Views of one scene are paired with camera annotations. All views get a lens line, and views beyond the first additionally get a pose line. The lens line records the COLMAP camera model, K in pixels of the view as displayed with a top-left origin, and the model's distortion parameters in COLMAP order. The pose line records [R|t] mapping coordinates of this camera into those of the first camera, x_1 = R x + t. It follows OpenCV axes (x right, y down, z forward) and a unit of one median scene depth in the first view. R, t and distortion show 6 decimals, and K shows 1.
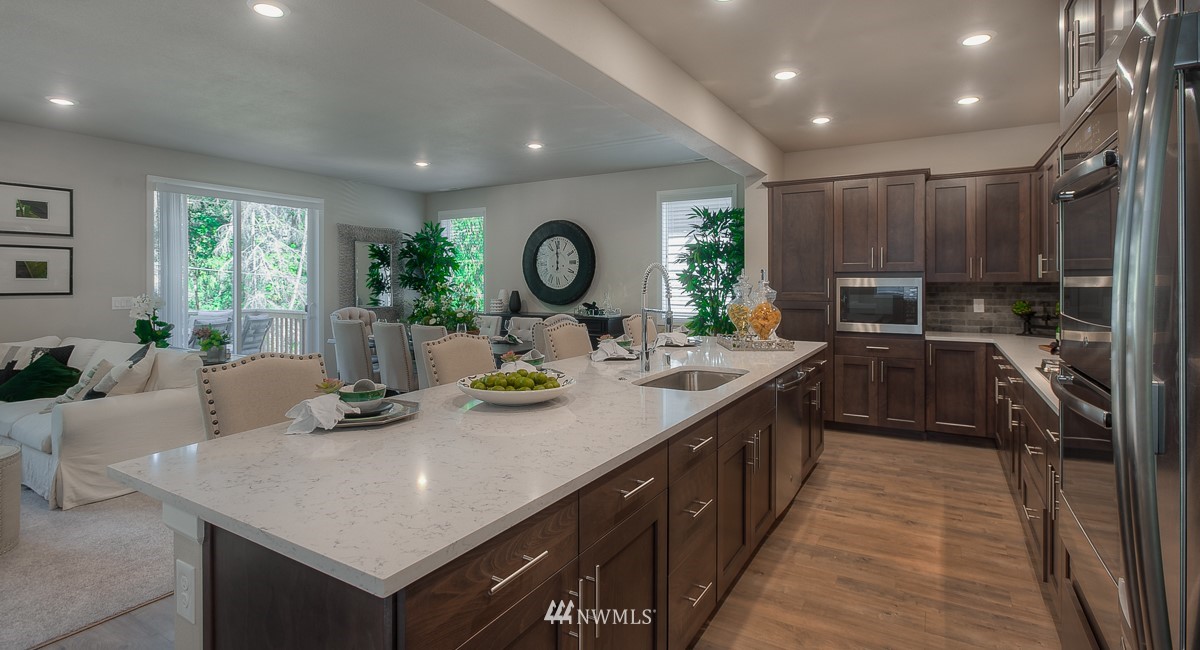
lens RADIAL K [[568.0, 0, 597.9], [0, 568.0, 282.4], [0, 0, 1]] dist [-0.002556, -0.000456]
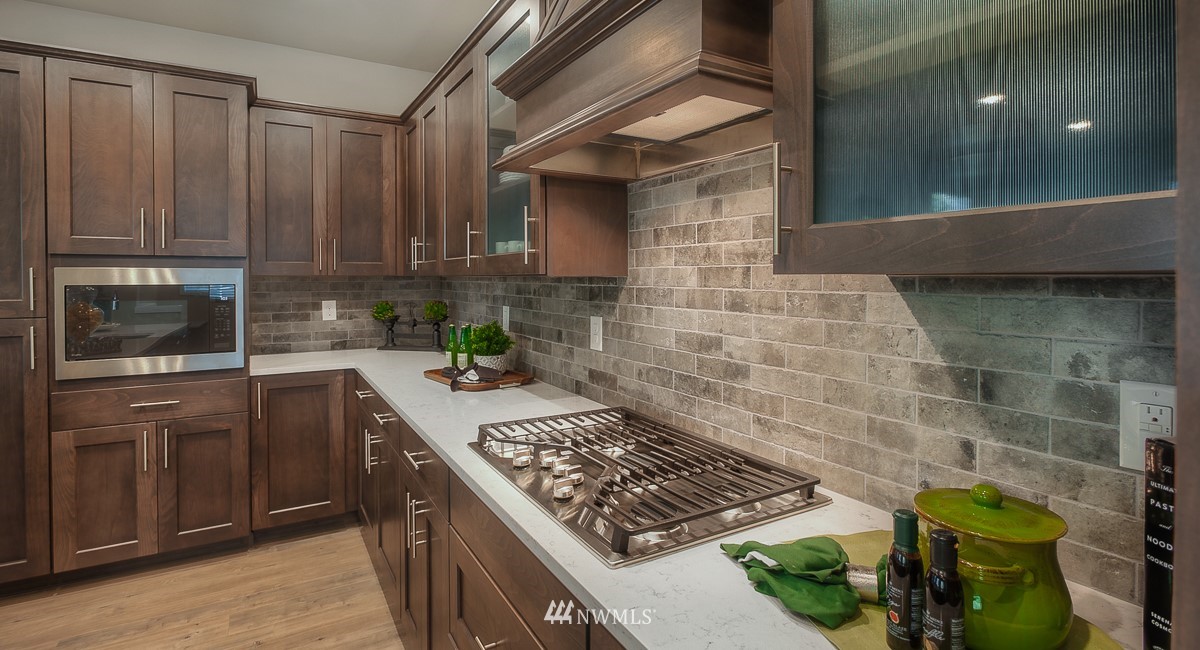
lens RADIAL K [[568.0, 0, 597.9], [0, 568.0, 282.4], [0, 0, 1]] dist [-0.002556, -0.000456]
pose [[0.479027, -0.009389, 0.877750, 0.218490], [0.000827, 0.999947, 0.010244, 0.000452], [-0.877800, -0.004181, 0.479009, 0.374428]]
